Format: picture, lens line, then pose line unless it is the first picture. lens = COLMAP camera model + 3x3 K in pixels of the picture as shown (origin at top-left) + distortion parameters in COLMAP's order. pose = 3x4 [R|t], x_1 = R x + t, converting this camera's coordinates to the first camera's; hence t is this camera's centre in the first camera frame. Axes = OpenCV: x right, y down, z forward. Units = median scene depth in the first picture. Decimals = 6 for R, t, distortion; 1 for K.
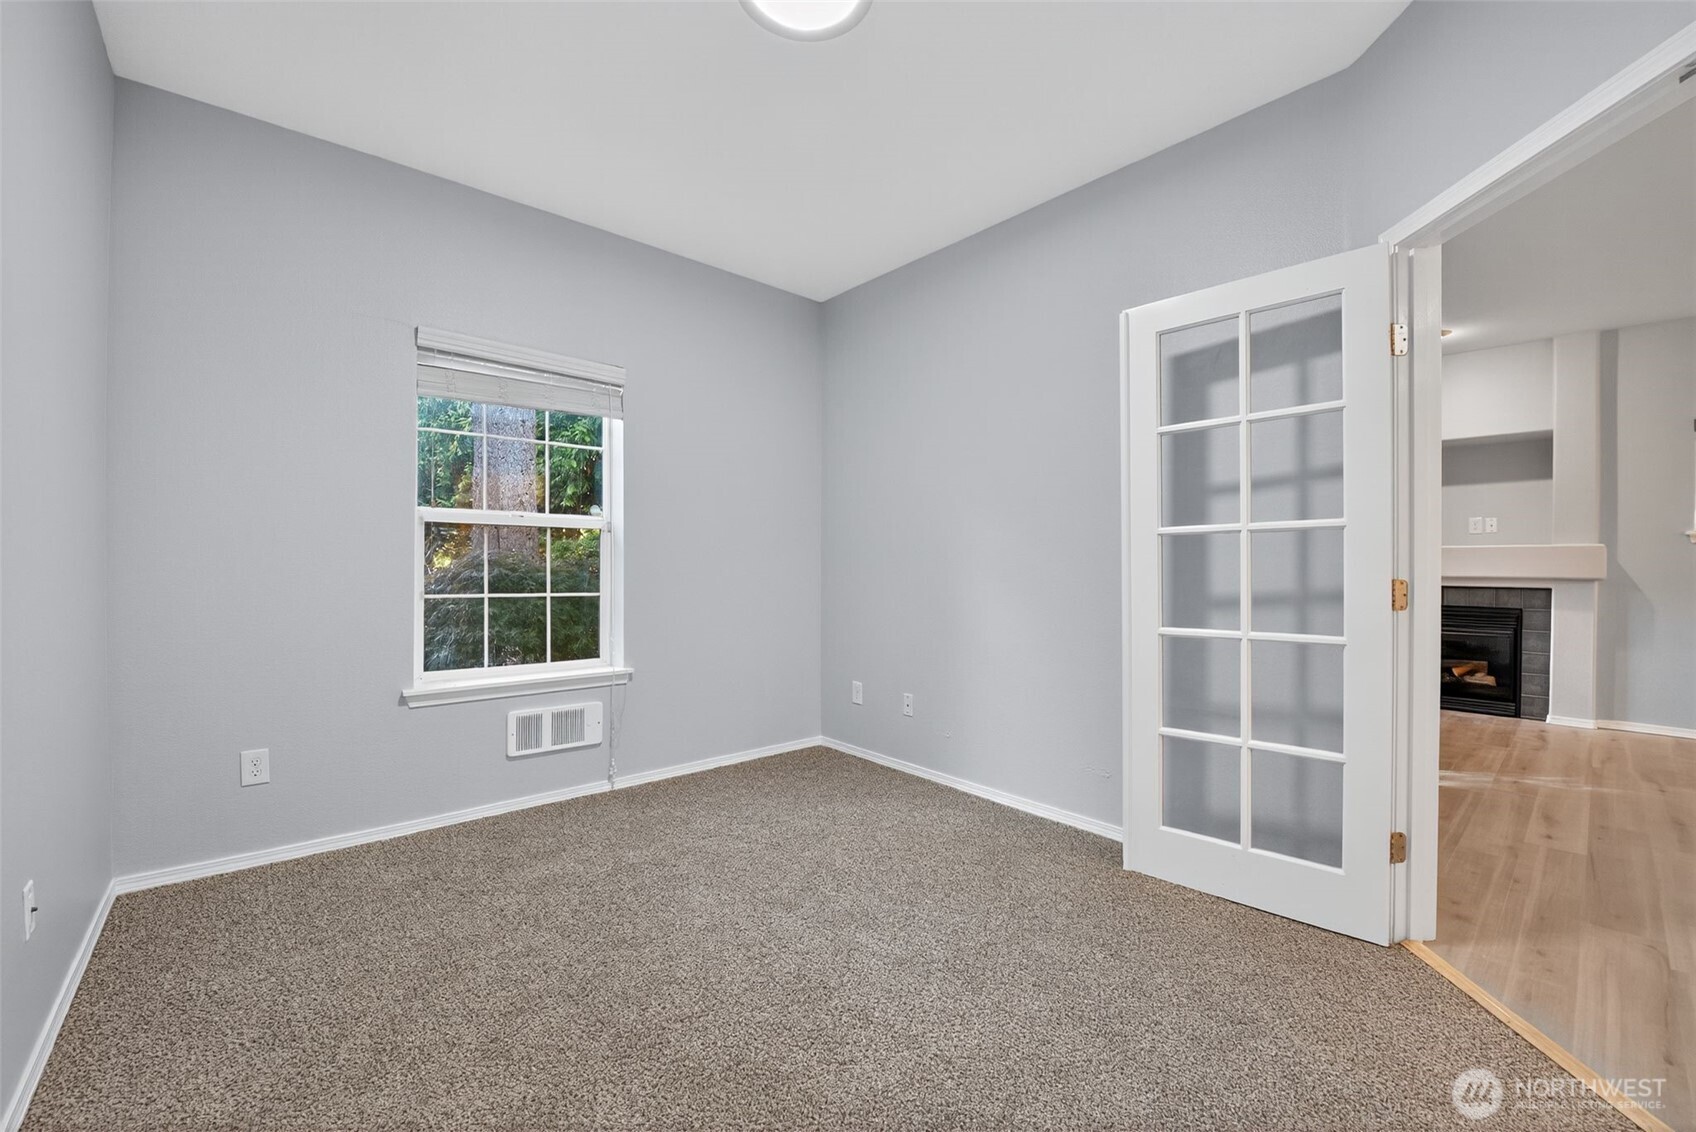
lens RADIAL K [[680.6, 0, 842.0], [0, 680.6, 579.6], [0, 0, 1]] dist [-0.016240, -0.002069]
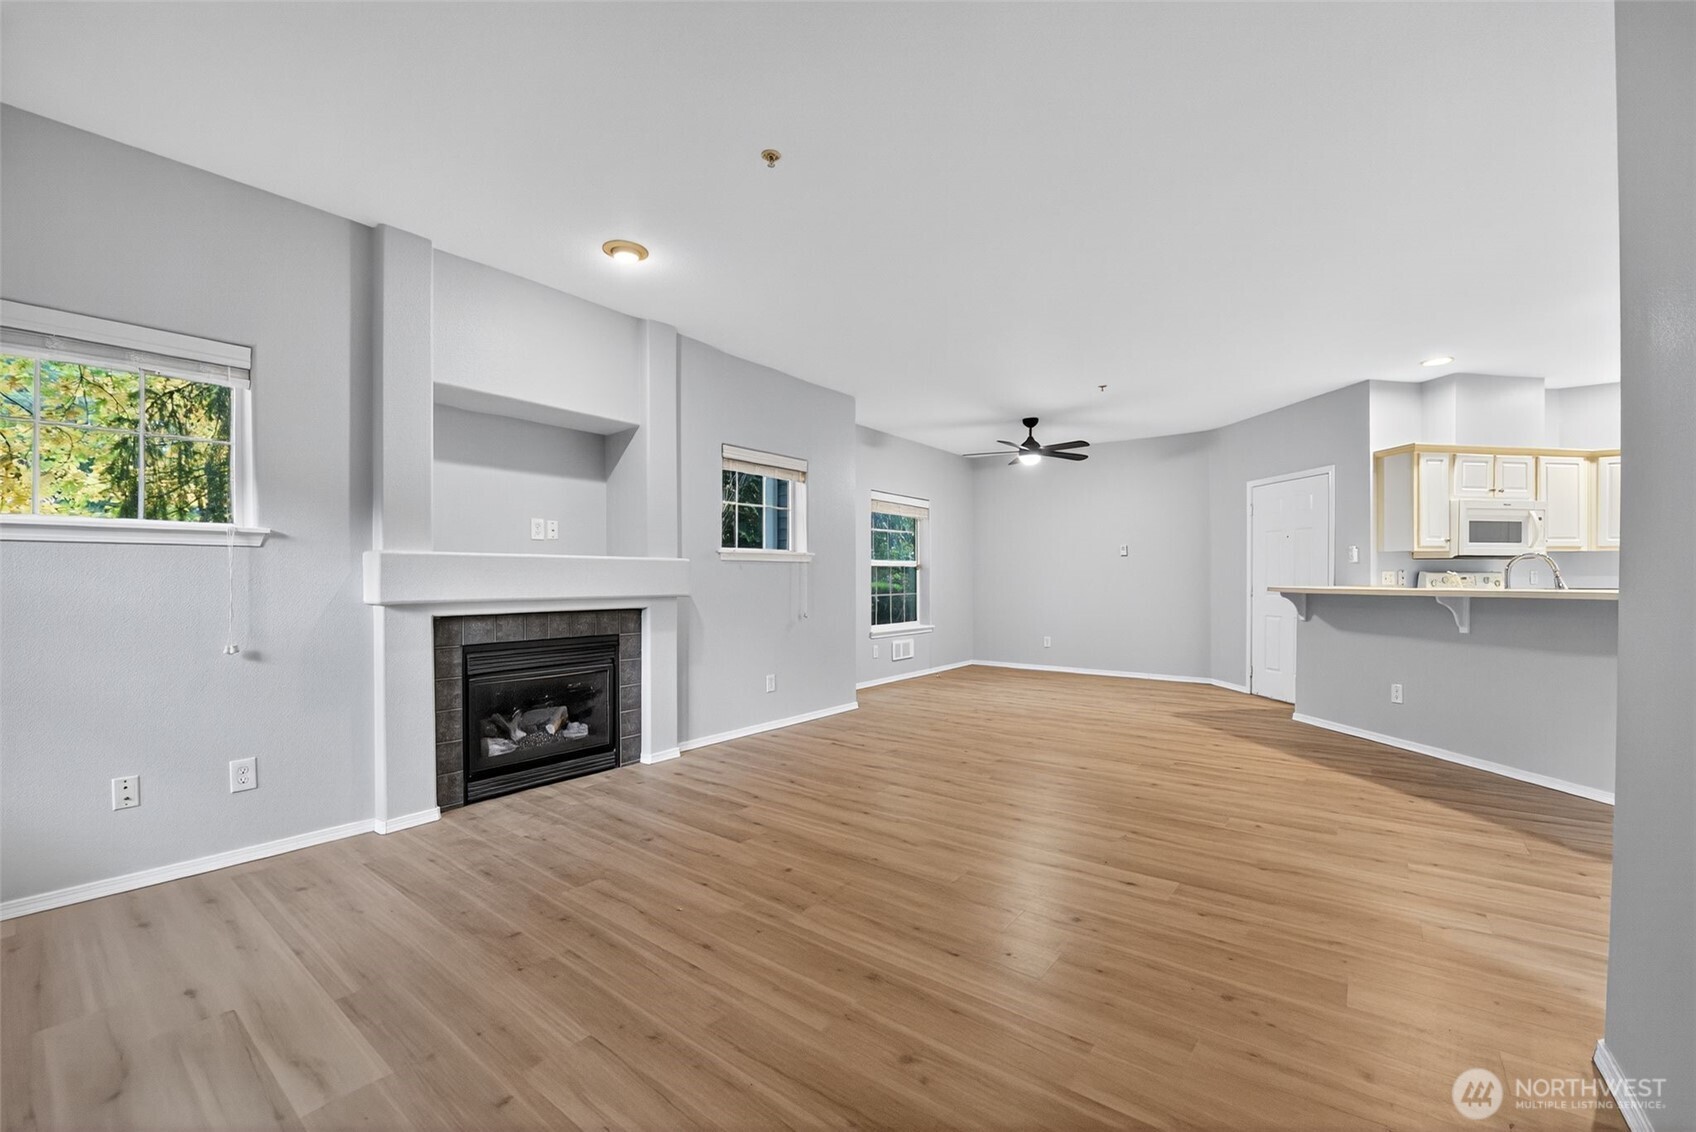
lens RADIAL K [[680.6, 0, 846.3], [0, 680.6, 588.2], [0, 0, 1]] dist [-0.016240, -0.002069]
pose [[-0.198081, -0.008810, 0.980146, 0.145923], [0.021475, 0.999681, 0.013326, -0.019218], [-0.979950, 0.023688, -0.197829, 0.920111]]
